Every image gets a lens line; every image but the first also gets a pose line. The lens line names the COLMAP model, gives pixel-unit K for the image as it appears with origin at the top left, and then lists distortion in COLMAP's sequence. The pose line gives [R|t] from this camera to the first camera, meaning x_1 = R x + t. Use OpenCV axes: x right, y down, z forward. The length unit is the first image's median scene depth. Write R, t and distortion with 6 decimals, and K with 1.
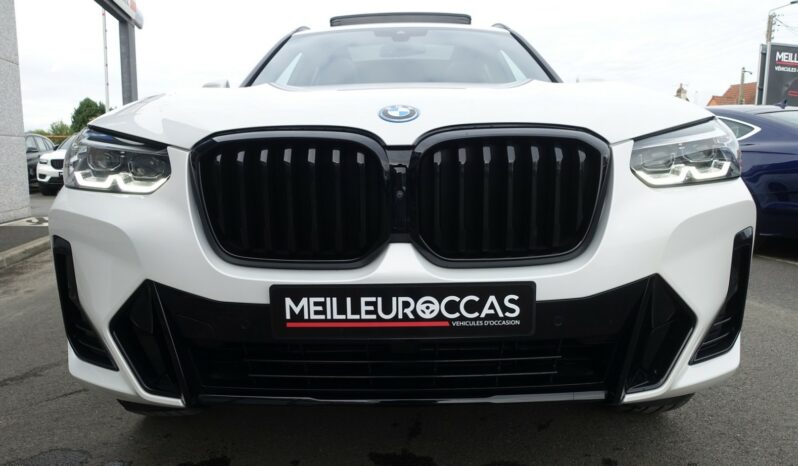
lens RADIAL K [[550.1, 0, 399.0], [0, 550.1, 233.0], [0, 0, 1]] dist [-0.003049, 0.000231]
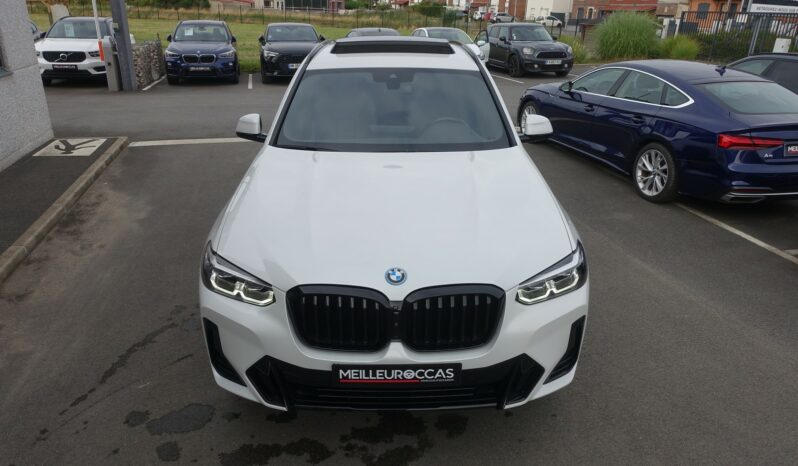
lens RADIAL K [[544.2, 0, 399.0], [0, 544.2, 233.0], [0, 0, 1]] dist [-0.015965, 0.000897]
pose [[0.999549, 0.007451, 0.029080, -0.048020], [-0.014444, 0.968571, 0.248319, -0.873223], [-0.026316, -0.248627, 0.968242, -0.830000]]
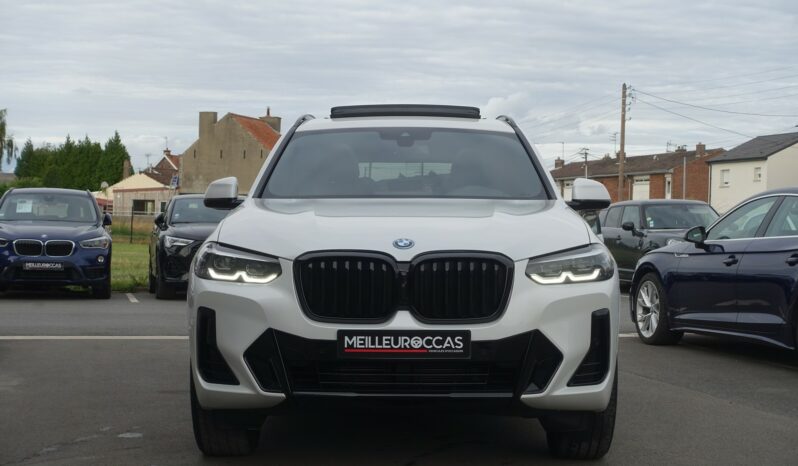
lens RADIAL K [[1302.6, 0, 399.0], [0, 1302.6, 233.0], [0, 0, 1]] dist [-0.035124, -0.089339]
pose [[0.999854, 0.017049, 0.001489, -0.024431], [-0.016715, 0.991517, -0.128900, 0.348187], [-0.003674, 0.128857, 0.991656, -3.688119]]
